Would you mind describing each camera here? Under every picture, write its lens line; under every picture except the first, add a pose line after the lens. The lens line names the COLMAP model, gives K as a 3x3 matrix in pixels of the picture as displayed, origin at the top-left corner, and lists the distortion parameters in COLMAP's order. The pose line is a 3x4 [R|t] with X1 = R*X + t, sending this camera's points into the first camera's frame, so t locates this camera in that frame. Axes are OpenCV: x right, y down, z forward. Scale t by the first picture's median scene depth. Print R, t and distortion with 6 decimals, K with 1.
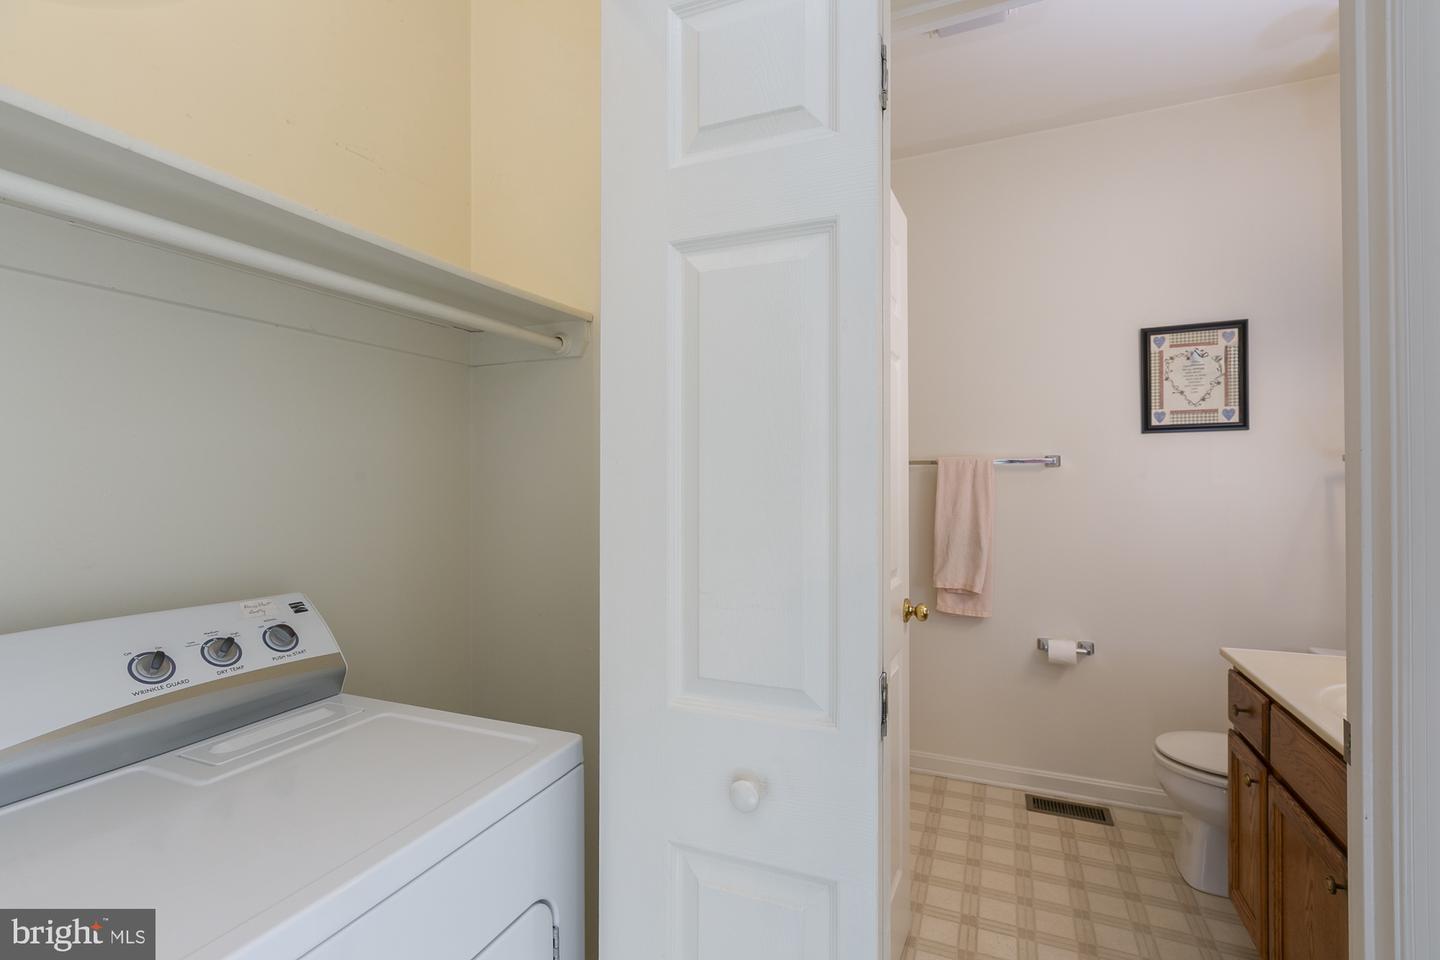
lens RADIAL K [[663.5, 0, 719.3], [0, 663.5, 472.5], [0, 0, 1]] dist [0.011632, -0.001233]
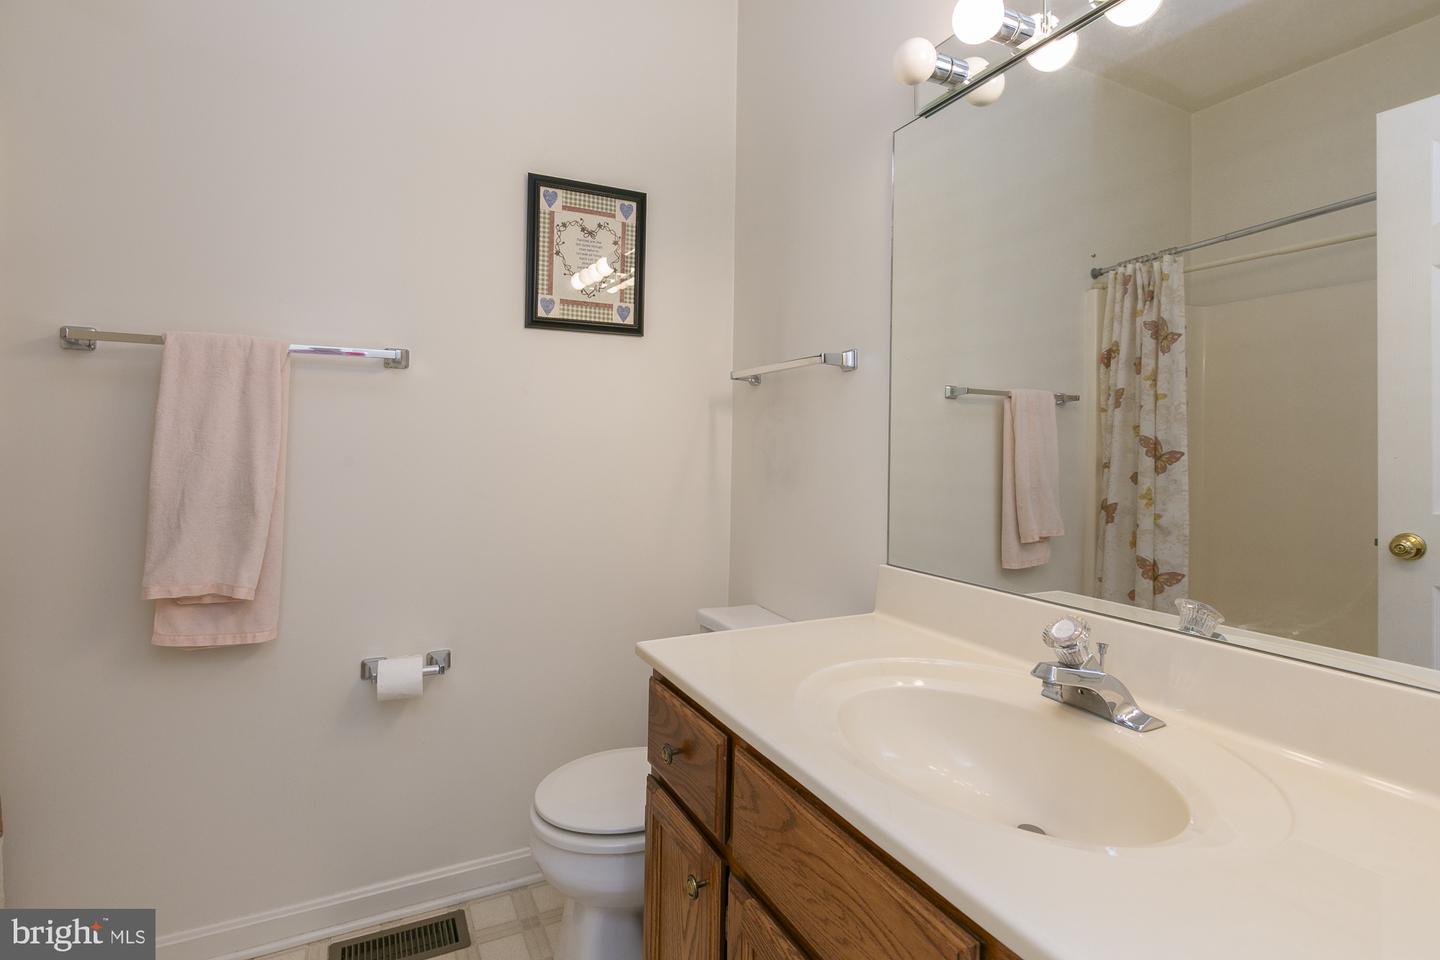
lens RADIAL K [[700.8, 0, 717.0], [0, 700.8, 417.8], [0, 0, 1]] dist [-0.019682, -0.000444]
pose [[0.649083, 0.038560, 0.759740, 0.225538], [-0.017315, 0.999205, -0.035922, 0.057381], [-0.760521, 0.010162, 0.649234, 0.393767]]
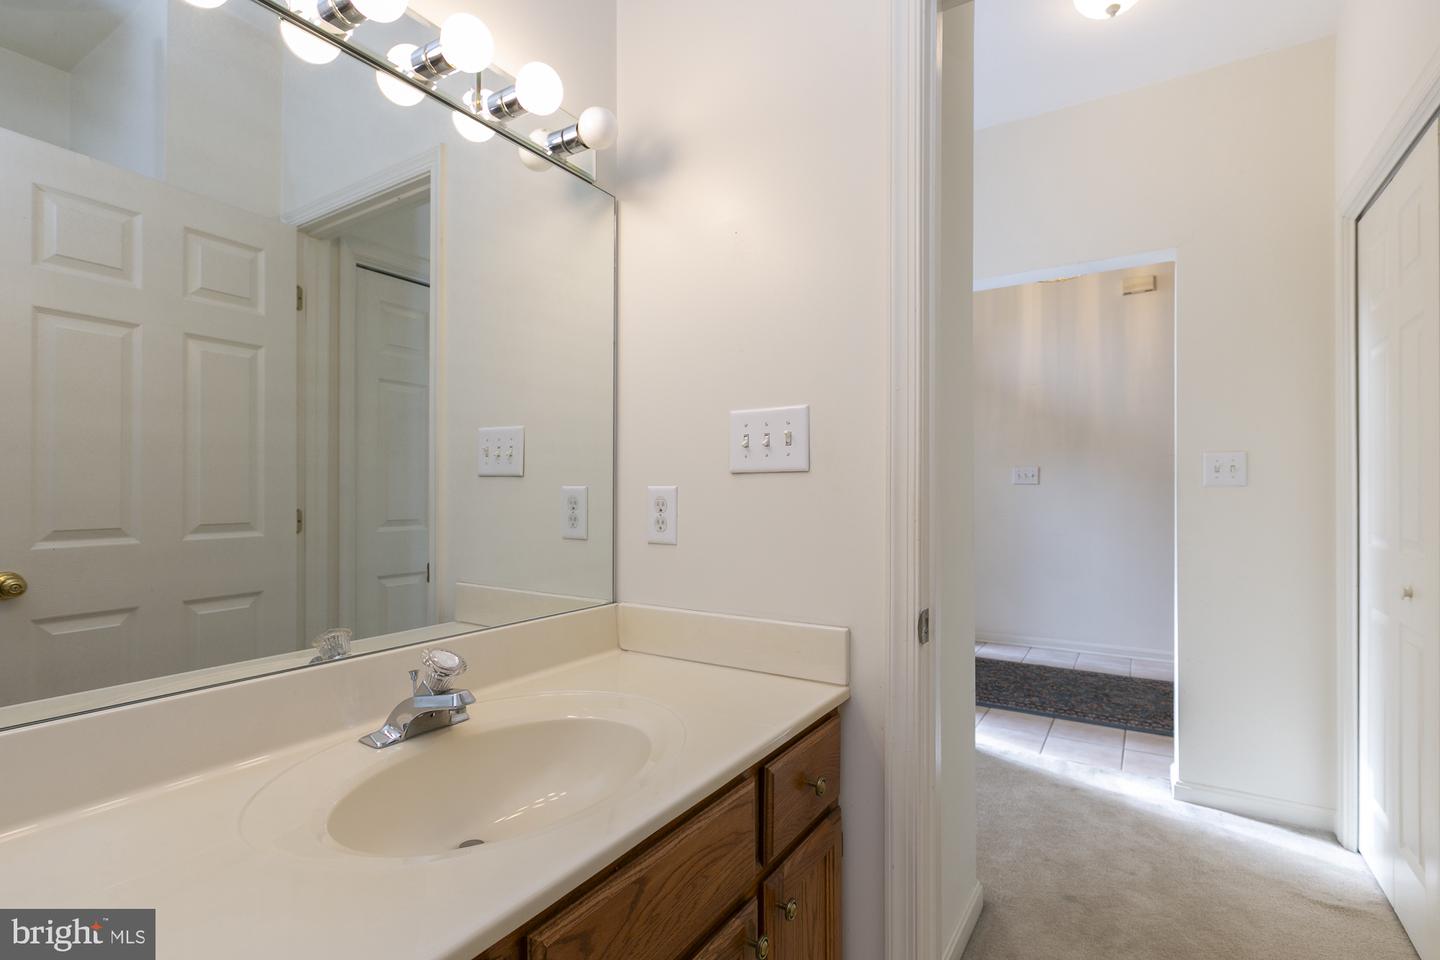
lens RADIAL K [[663.5, 0, 715.7], [0, 663.5, 481.3], [0, 0, 1]] dist [0.011632, -0.001233]
pose [[-0.983037, 0.003427, 0.183374, 0.411762], [0.000929, 0.999906, -0.013704, 0.055044], [-0.183404, -0.013301, -0.982948, 0.865381]]
